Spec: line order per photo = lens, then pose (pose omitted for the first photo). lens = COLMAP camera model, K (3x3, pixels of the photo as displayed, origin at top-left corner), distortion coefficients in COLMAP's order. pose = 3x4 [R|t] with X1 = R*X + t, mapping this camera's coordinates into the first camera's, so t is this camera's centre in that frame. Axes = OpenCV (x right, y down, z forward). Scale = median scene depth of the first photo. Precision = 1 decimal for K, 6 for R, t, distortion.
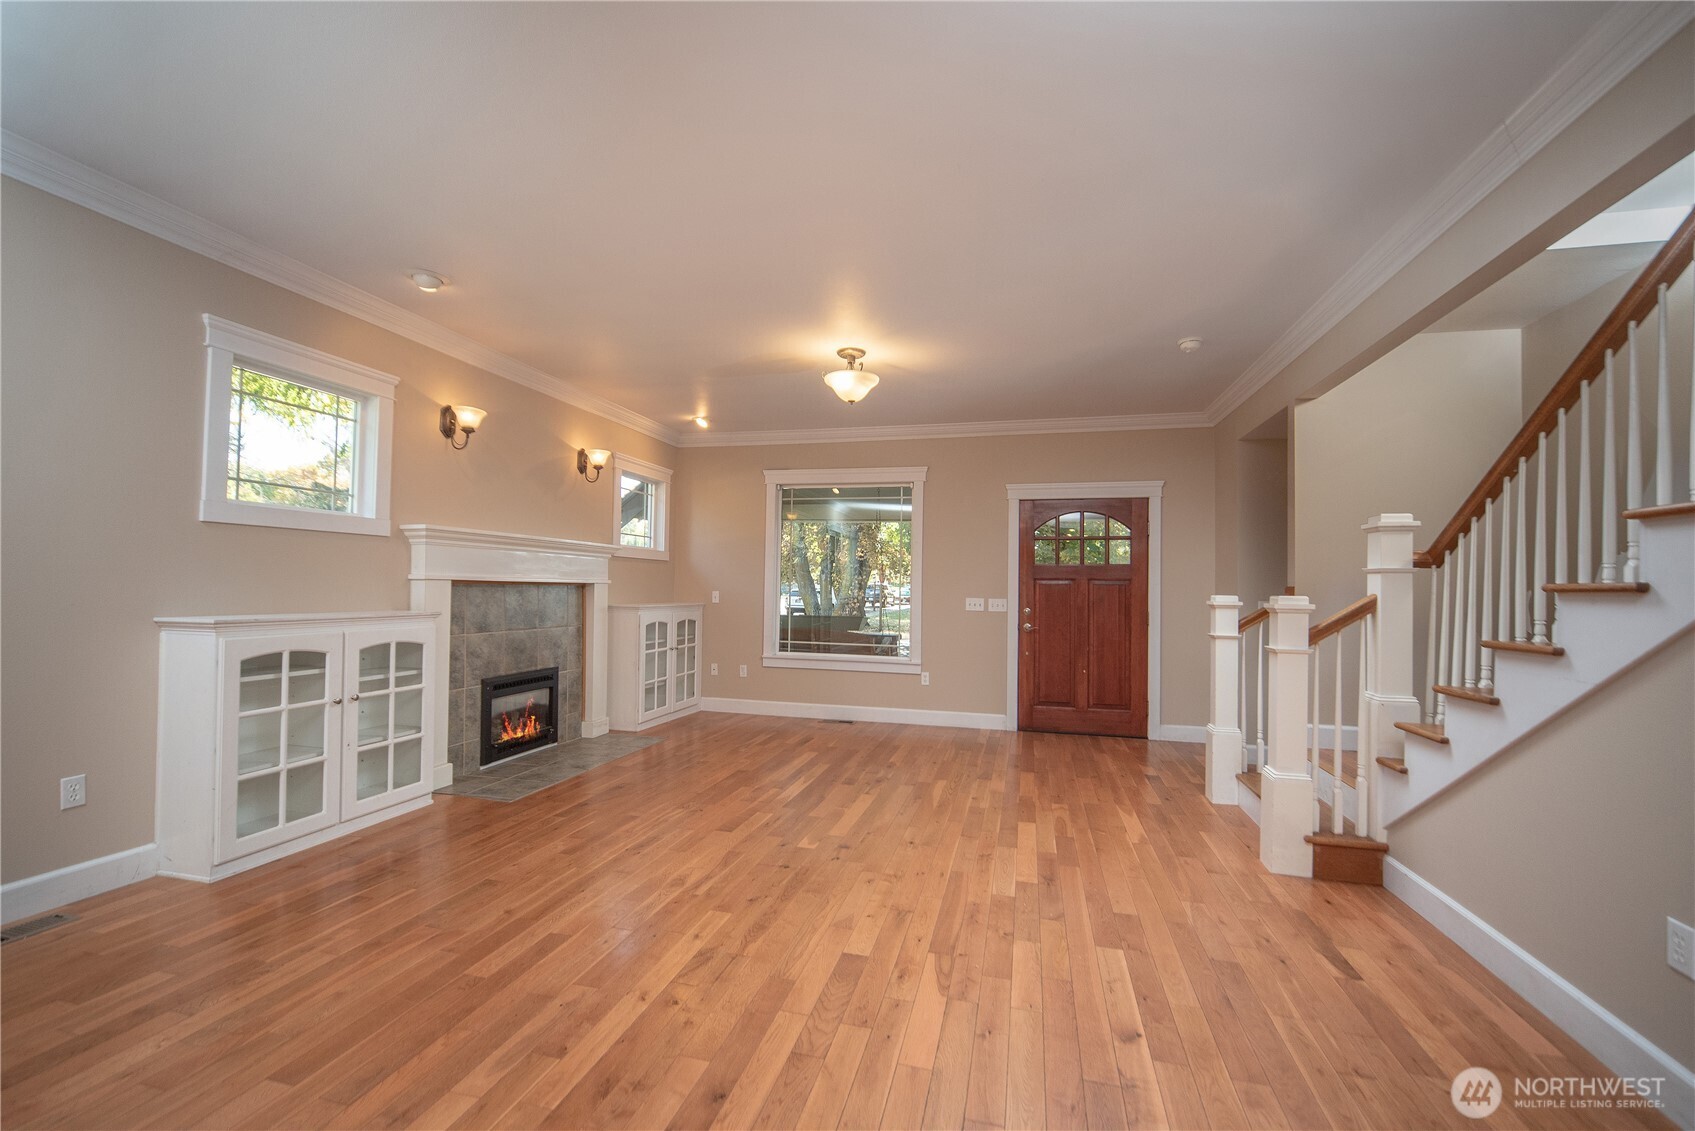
lens RADIAL K [[703.9, 0, 852.1], [0, 703.9, 582.6], [0, 0, 1]] dist [-0.008892, 0.000265]
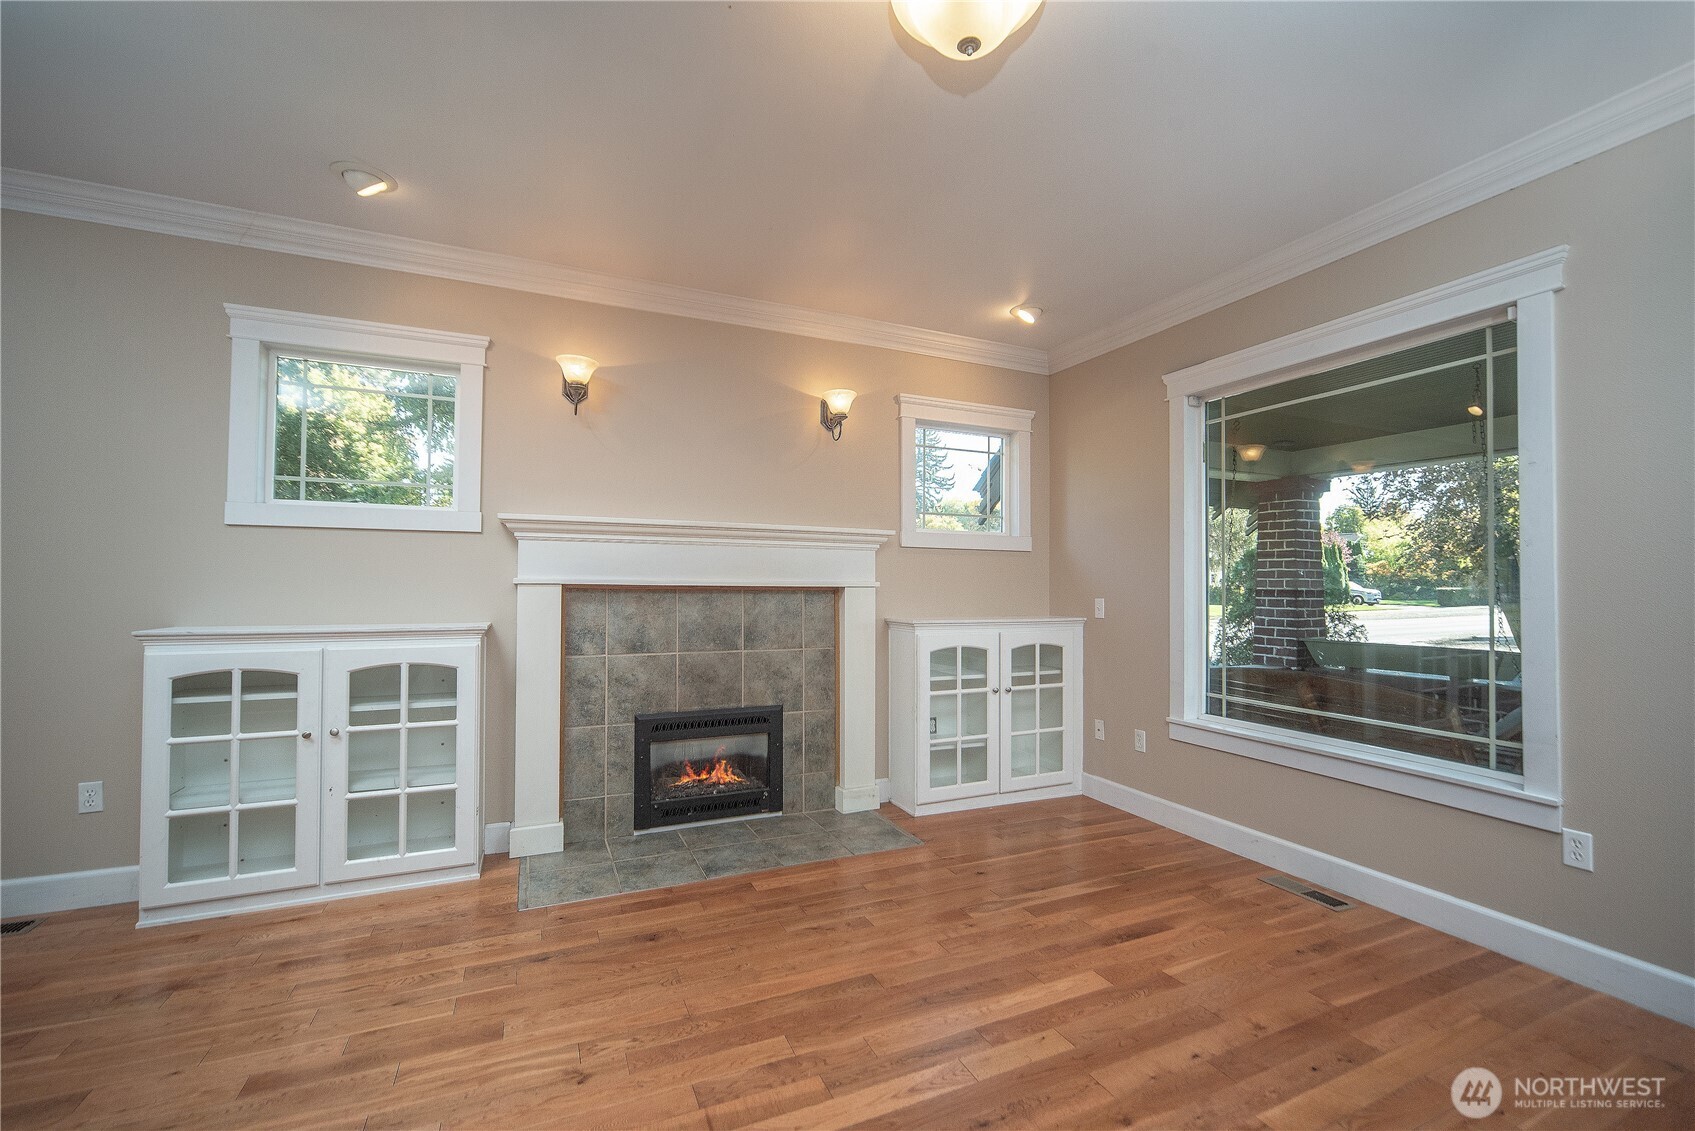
lens RADIAL K [[703.9, 0, 852.1], [0, 703.9, 582.6], [0, 0, 1]] dist [-0.008892, 0.000265]
pose [[0.629766, -0.013731, -0.776664, 0.194192], [0.007559, 0.999905, -0.011549, 0.005091], [0.776748, 0.001402, 0.629810, 0.650490]]
